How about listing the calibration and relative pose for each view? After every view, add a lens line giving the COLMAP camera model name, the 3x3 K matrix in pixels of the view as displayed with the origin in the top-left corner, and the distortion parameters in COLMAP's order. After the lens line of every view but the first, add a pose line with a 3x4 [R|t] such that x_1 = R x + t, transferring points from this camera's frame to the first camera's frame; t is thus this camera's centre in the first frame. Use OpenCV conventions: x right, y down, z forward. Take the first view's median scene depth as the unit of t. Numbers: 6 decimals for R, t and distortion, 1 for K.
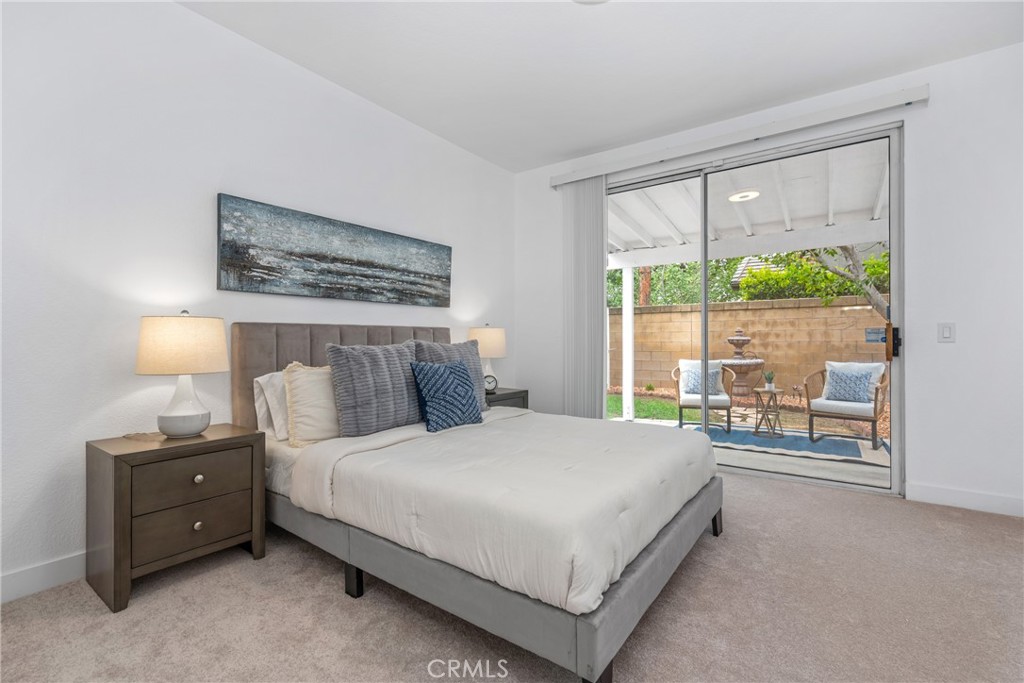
lens RADIAL K [[462.2, 0, 519.7], [0, 462.2, 345.5], [0, 0, 1]] dist [0.001618, 0.000190]
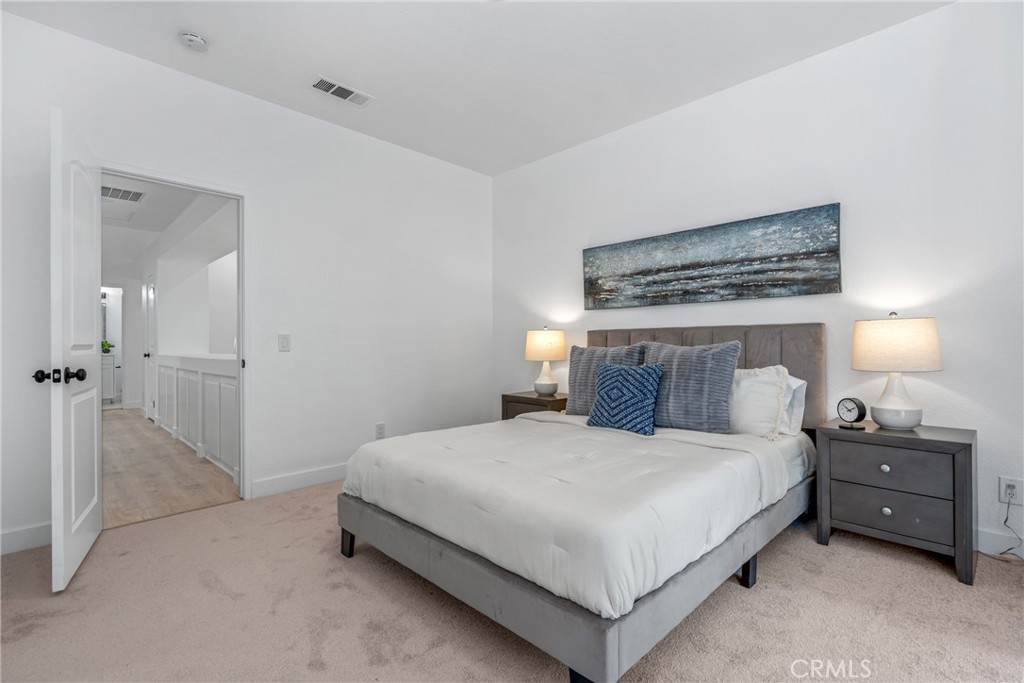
lens RADIAL K [[462.2, 0, 520.8], [0, 462.2, 339.5], [0, 0, 1]] dist [0.001618, 0.000190]
pose [[-0.158337, -0.012058, -0.987311, 0.740933], [-0.009664, 0.999896, -0.010662, -0.002123], [0.987338, 0.007853, -0.158437, 0.816658]]
